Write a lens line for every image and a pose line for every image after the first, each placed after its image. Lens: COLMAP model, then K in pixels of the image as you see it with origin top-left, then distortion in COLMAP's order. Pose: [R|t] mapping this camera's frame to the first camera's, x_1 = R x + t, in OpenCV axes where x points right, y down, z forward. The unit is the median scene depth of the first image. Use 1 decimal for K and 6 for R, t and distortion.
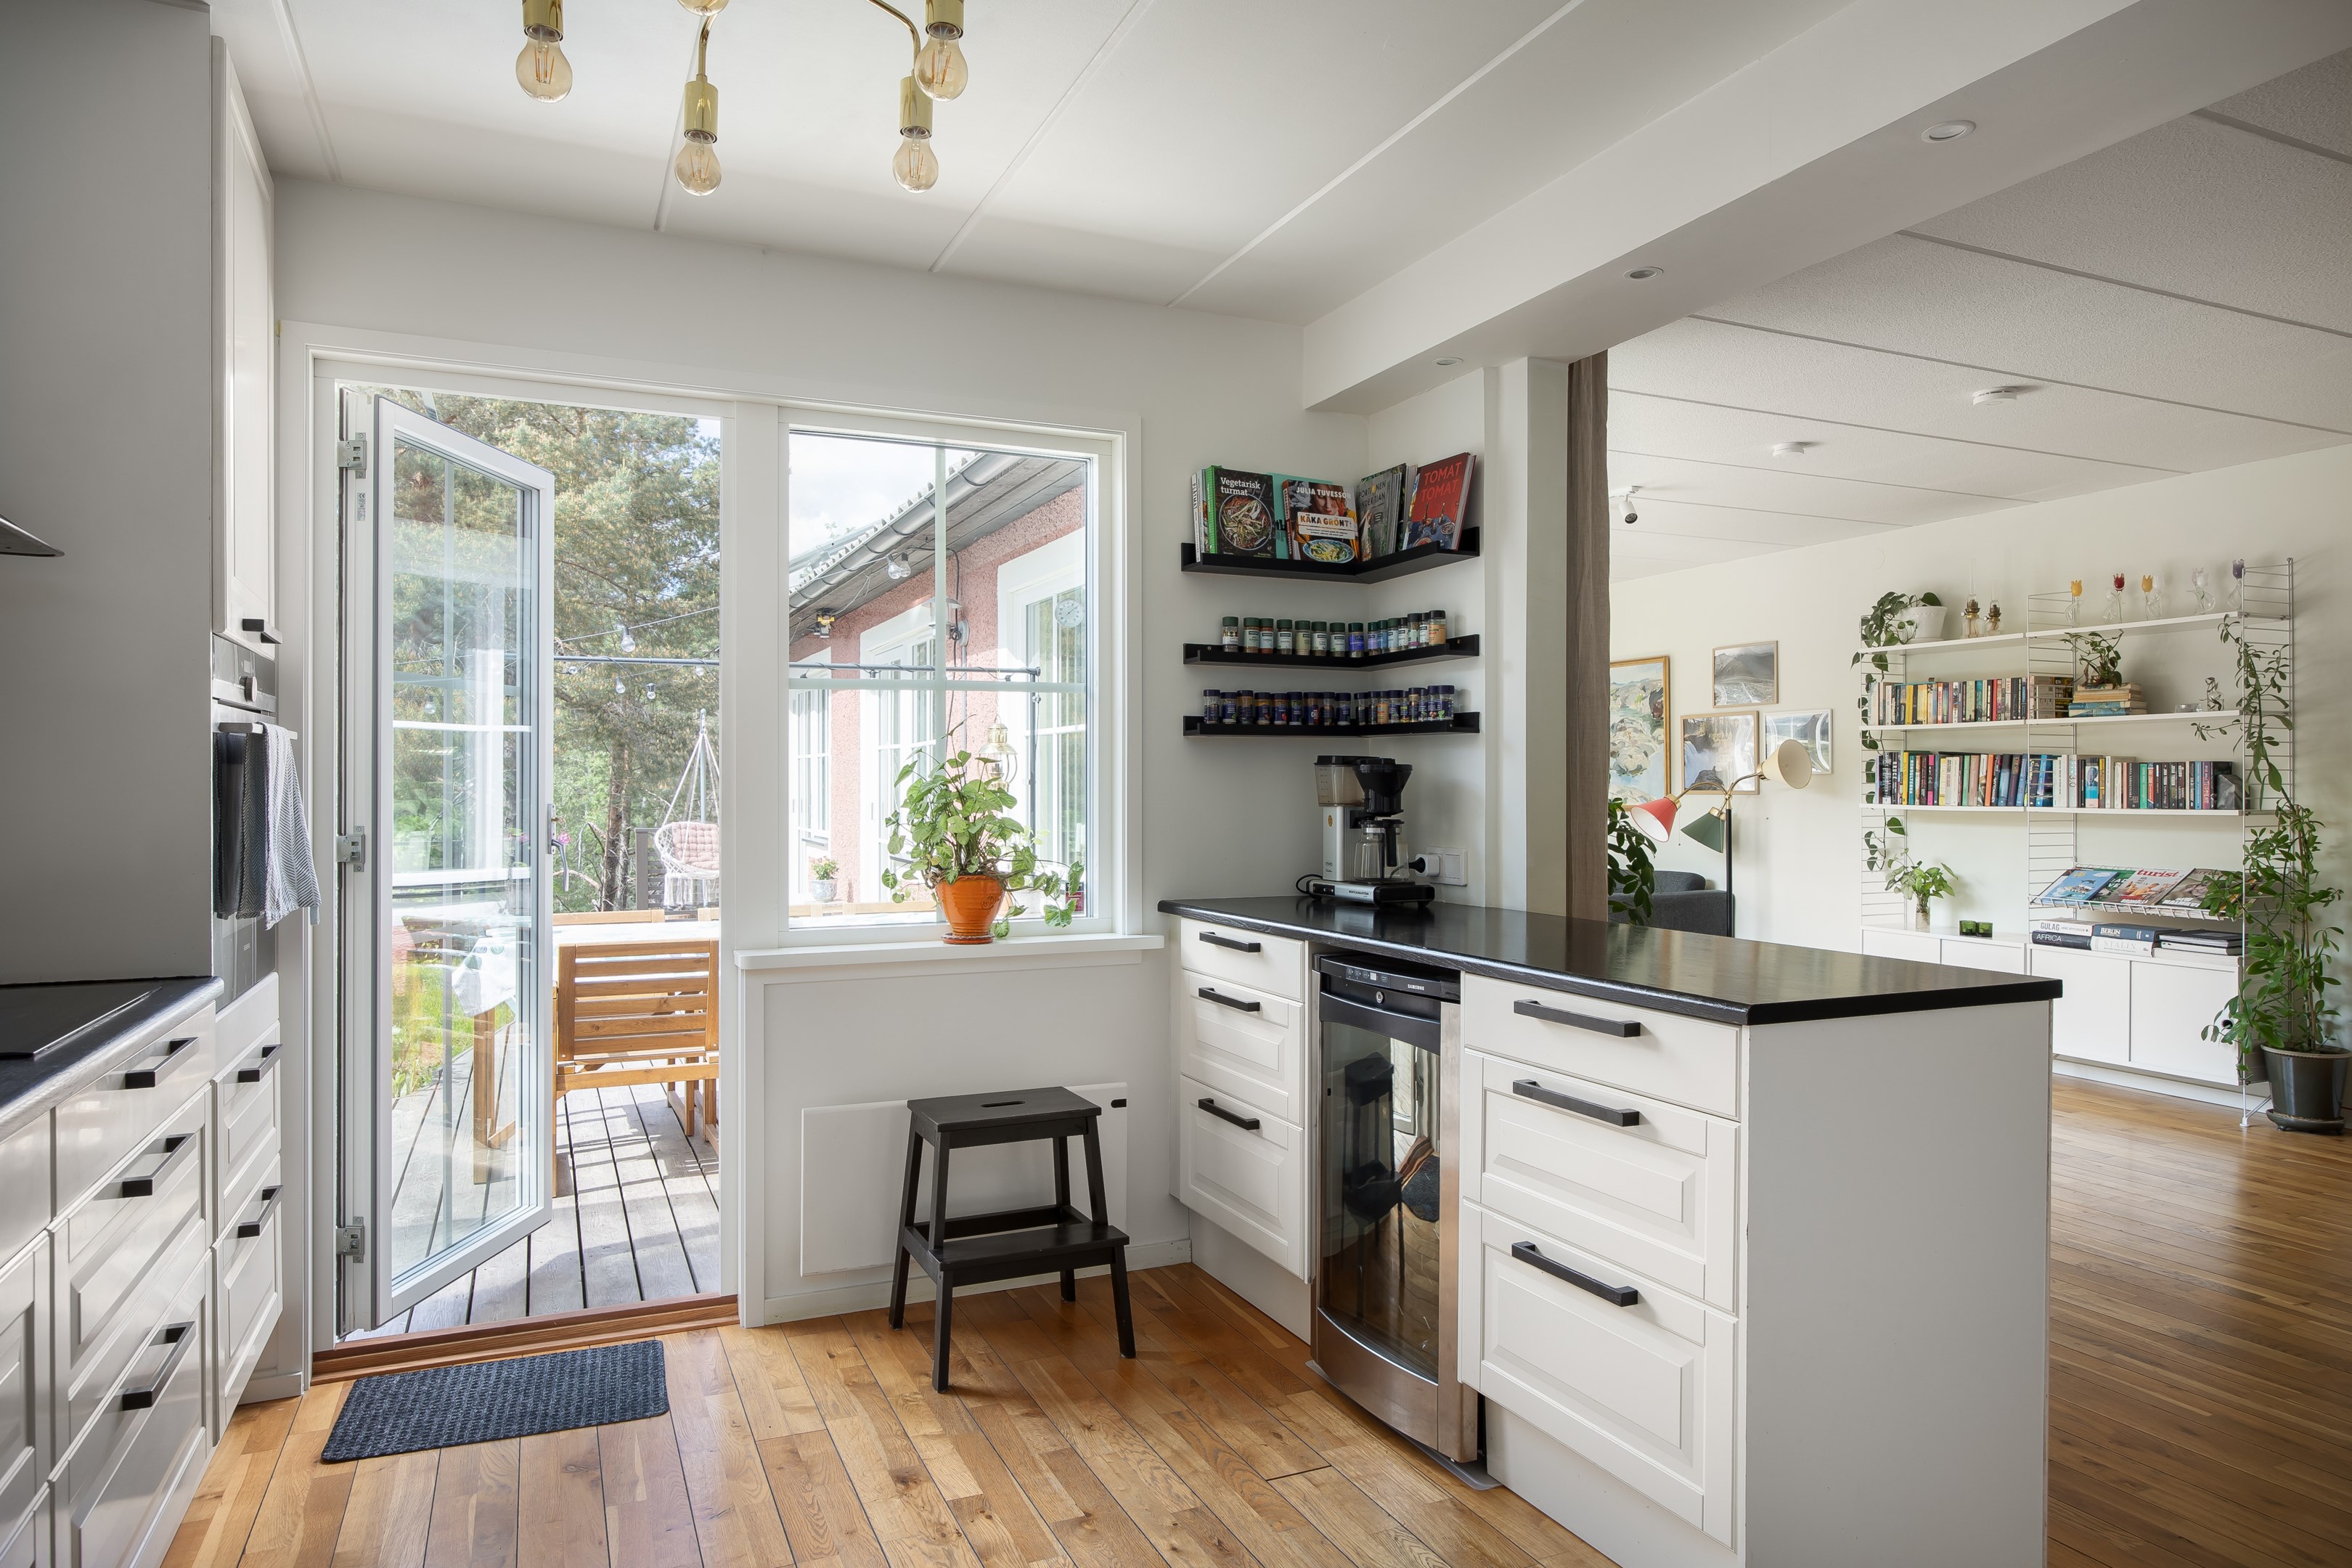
lens RADIAL K [[1430.4, 0, 1178.9], [0, 1430.4, 784.8], [0, 0, 1]] dist [0.002544, 0.000948]
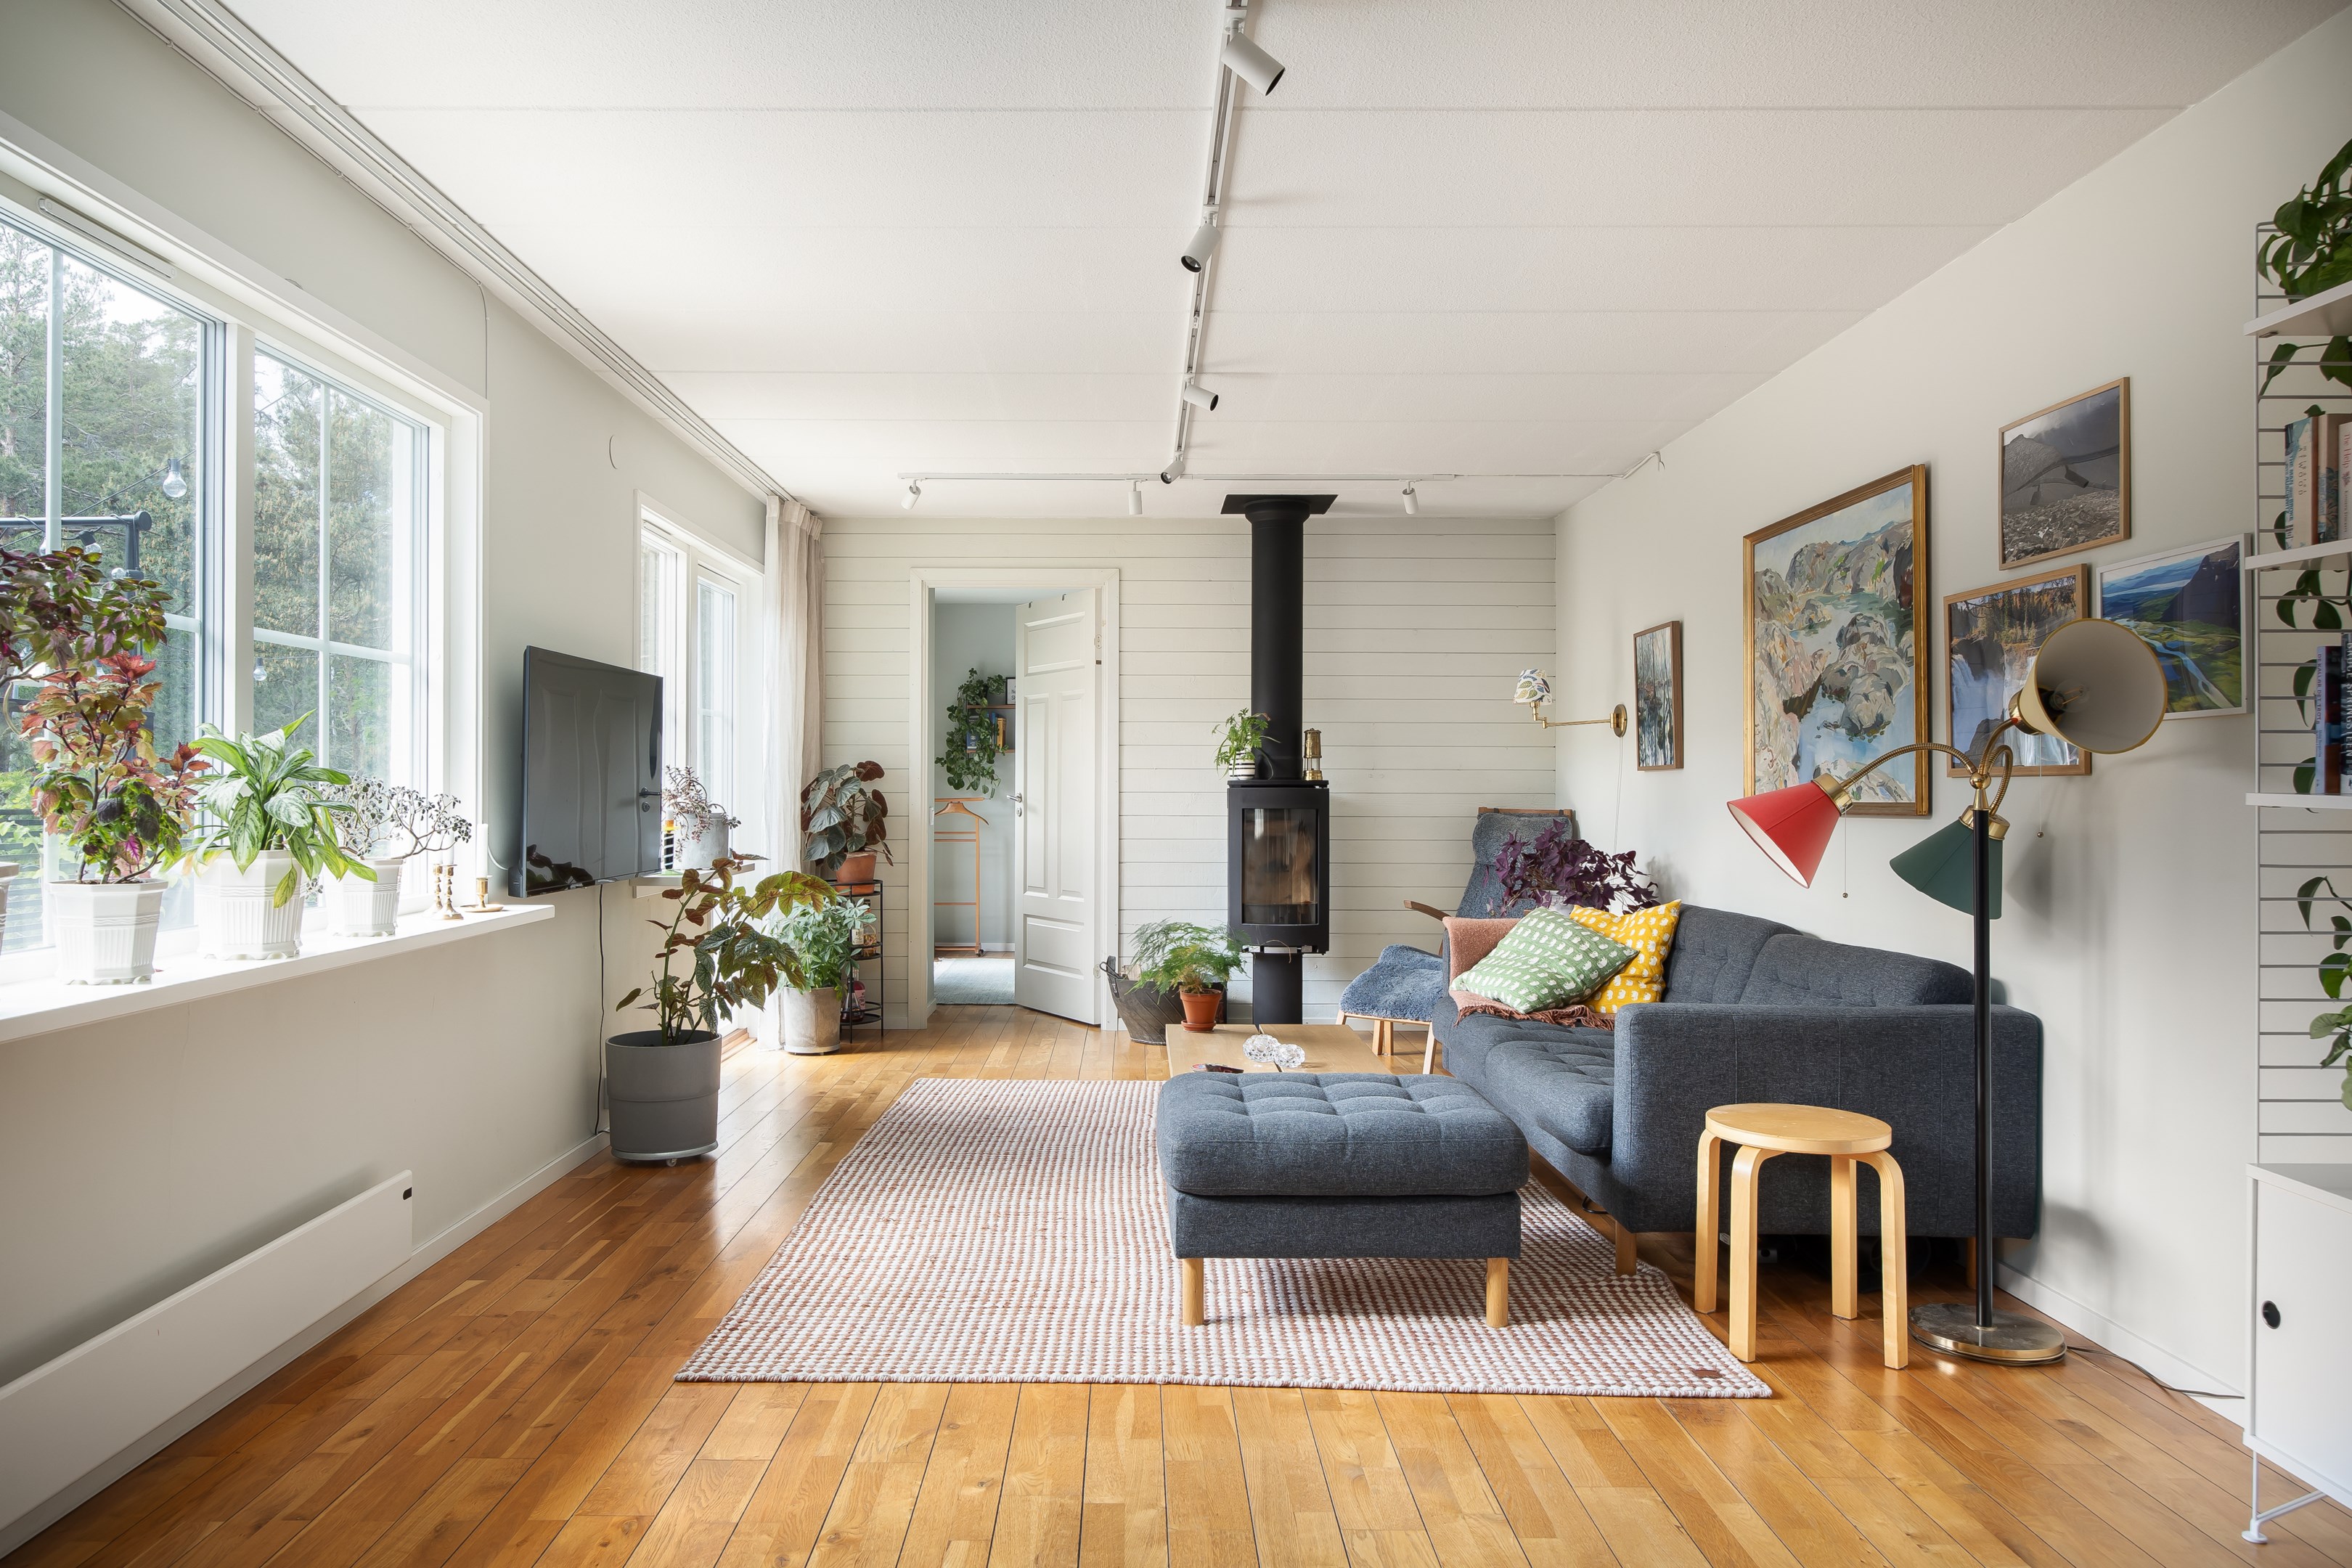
lens RADIAL K [[1529.2, 0, 1113.0], [0, 1529.2, 794.0], [0, 0, 1]] dist [-0.028994, 0.001577]
pose [[0.905263, 0.003053, -0.424841, 0.436063], [-0.001658, 0.999992, 0.003653, 0.014462], [0.424849, -0.002603, 0.905261, 0.652256]]
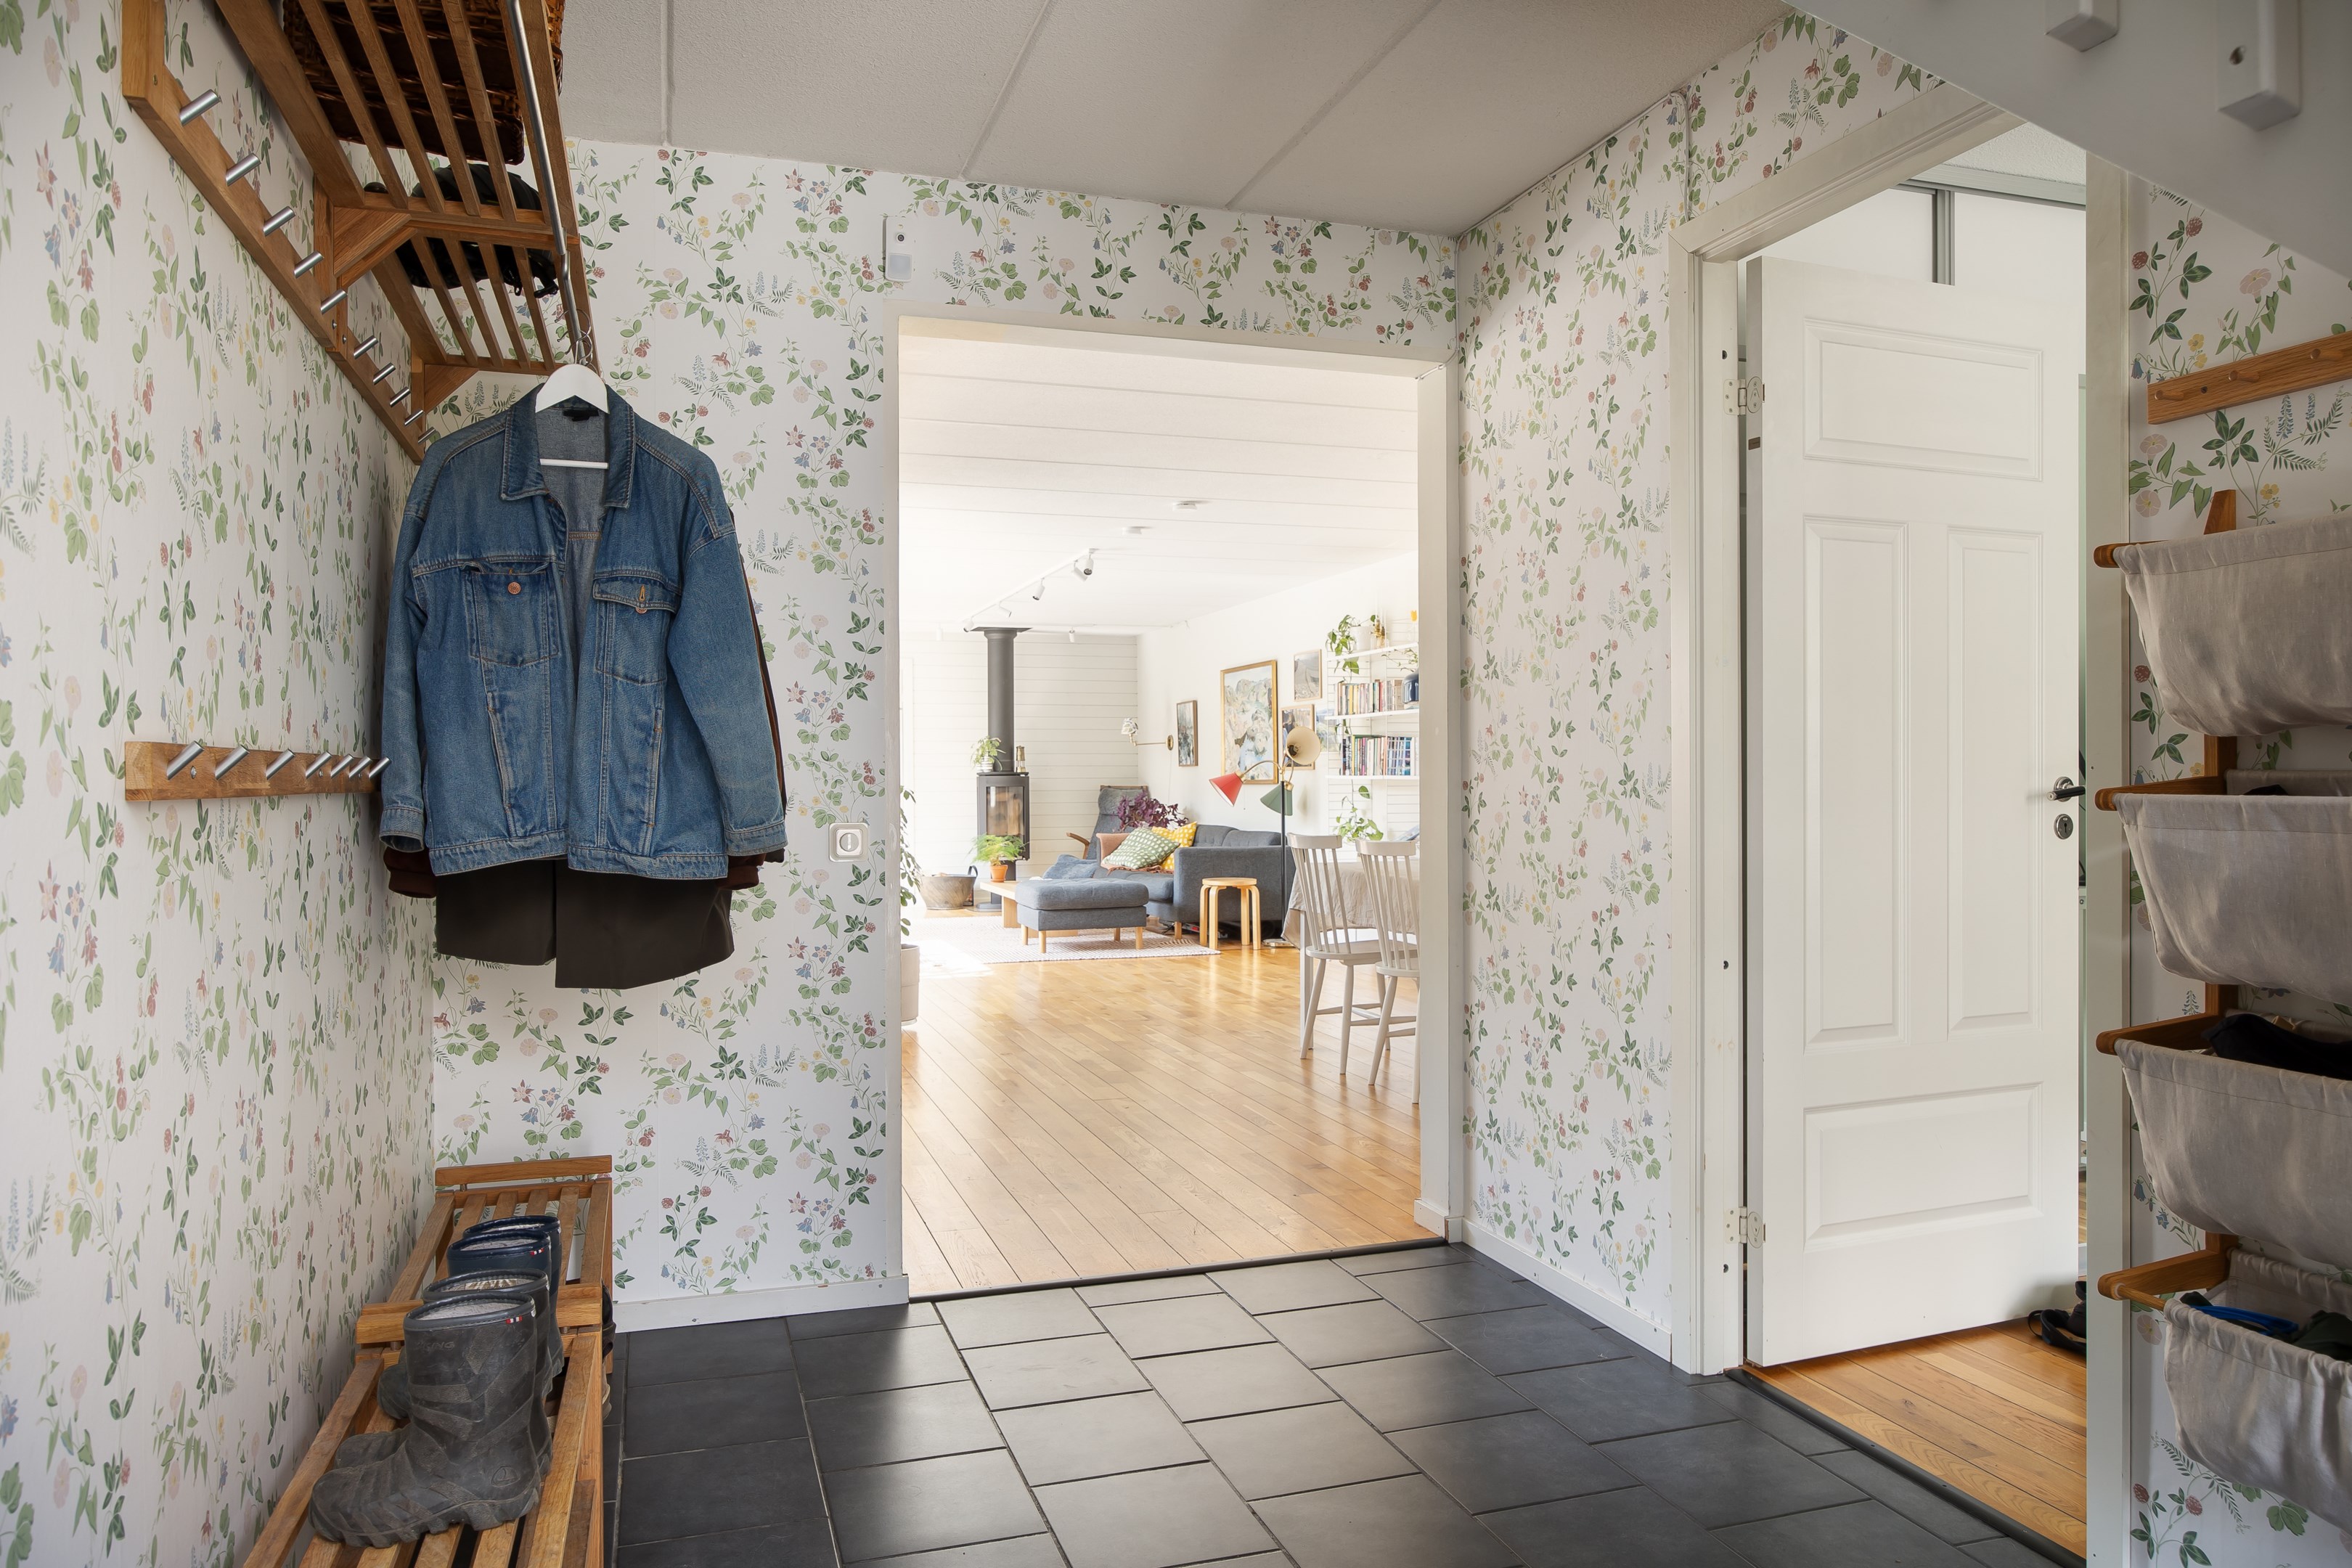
lens RADIAL K [[1559.7, 0, 1172.4], [0, 1559.7, 773.2], [0, 0, 1]] dist [-0.011797, -0.000747]
pose [[0.994266, -0.006620, -0.106726, 0.551180], [0.006566, 0.999978, -0.000857, 0.013136], [0.106729, 0.000152, 0.994288, -0.505384]]
